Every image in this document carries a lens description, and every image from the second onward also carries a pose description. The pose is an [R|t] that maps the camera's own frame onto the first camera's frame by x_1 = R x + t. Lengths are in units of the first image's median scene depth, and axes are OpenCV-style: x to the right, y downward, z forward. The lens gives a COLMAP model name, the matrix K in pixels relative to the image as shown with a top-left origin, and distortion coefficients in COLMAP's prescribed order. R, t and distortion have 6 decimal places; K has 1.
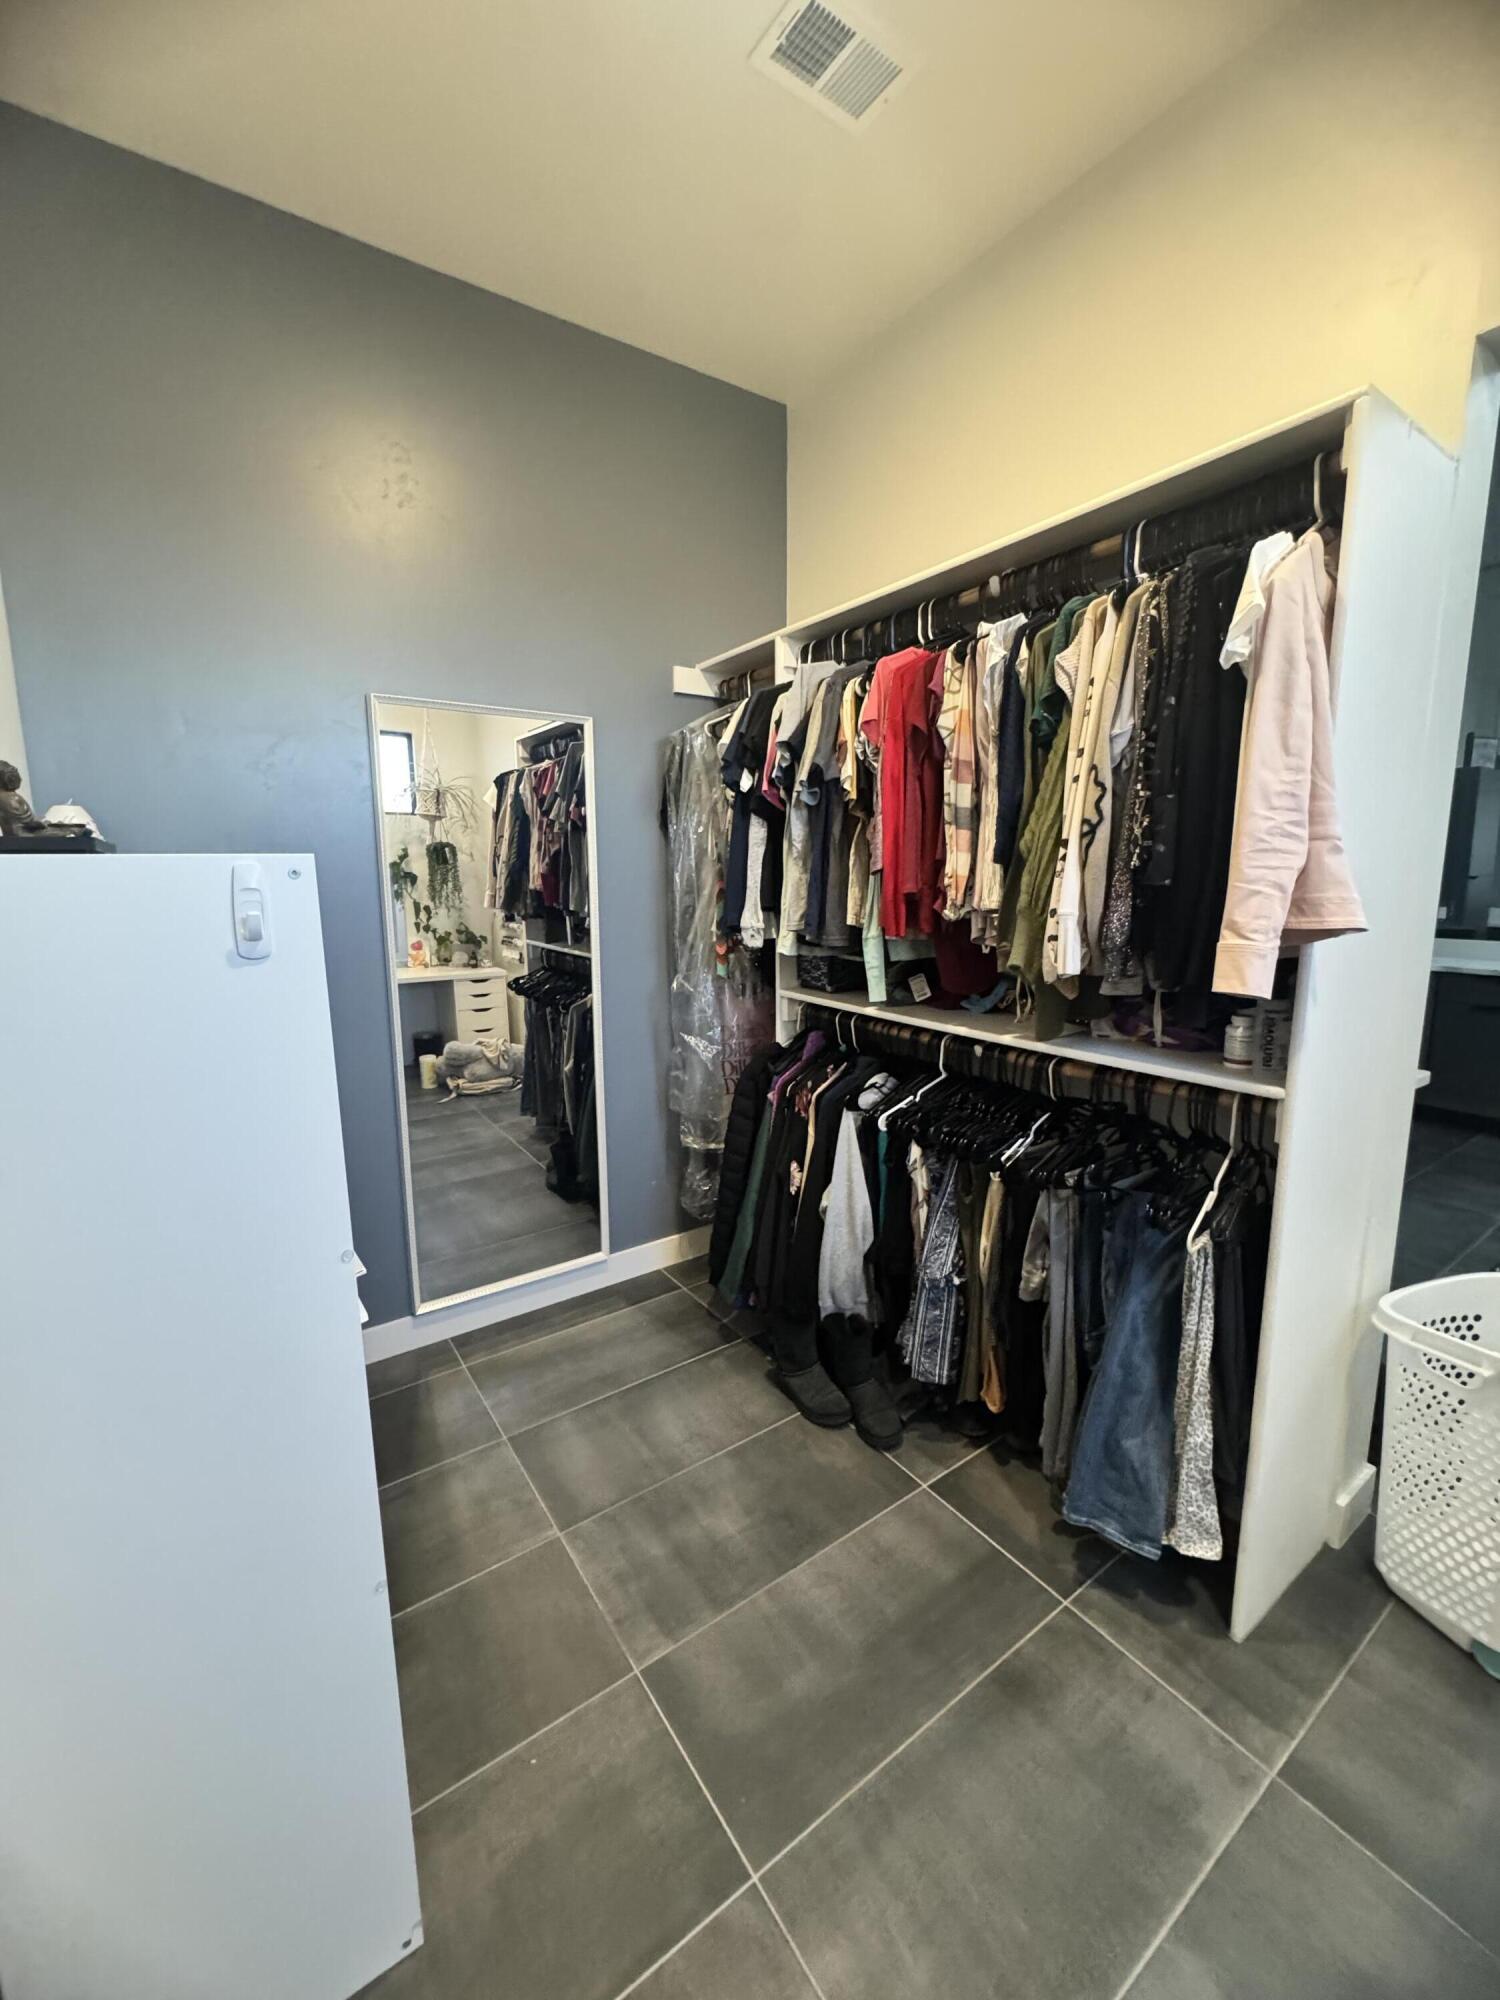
lens RADIAL K [[795.9, 0, 750.0], [0, 795.9, 1000.0], [0, 0, 1]] dist [-0.001727, -0.000908]
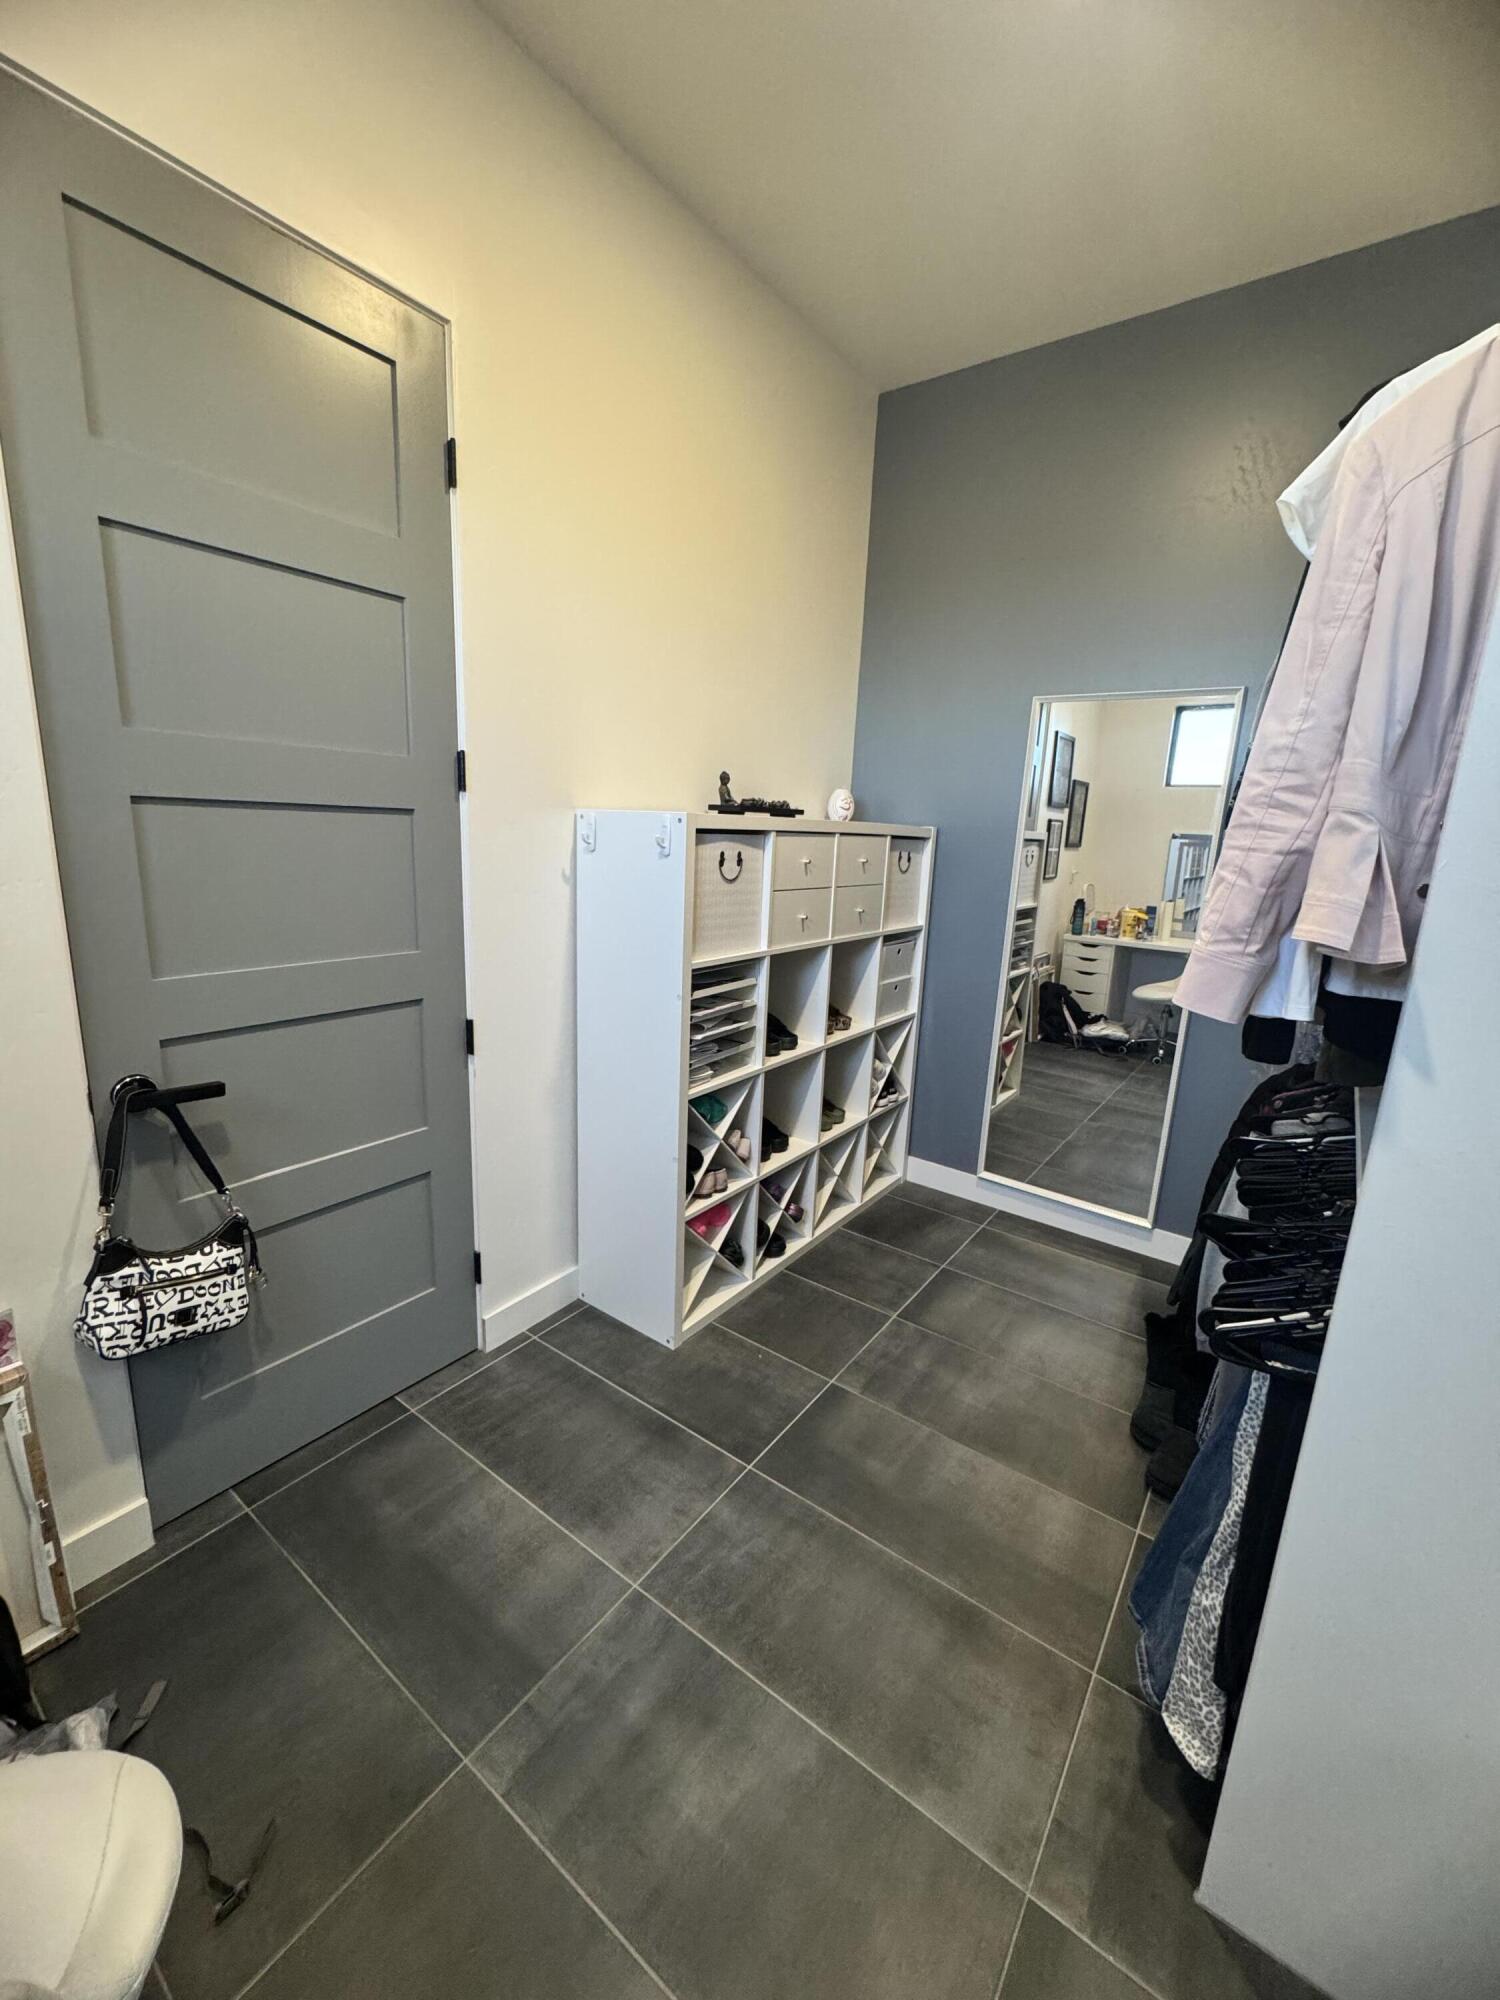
lens RADIAL K [[795.9, 0, 750.0], [0, 795.9, 1000.0], [0, 0, 1]] dist [-0.001727, -0.000908]
pose [[0.325951, 0.226149, -0.917939, 0.981552], [-0.197915, 0.965775, 0.167657, -0.047883], [0.924438, 0.127026, 0.359553, 0.243475]]
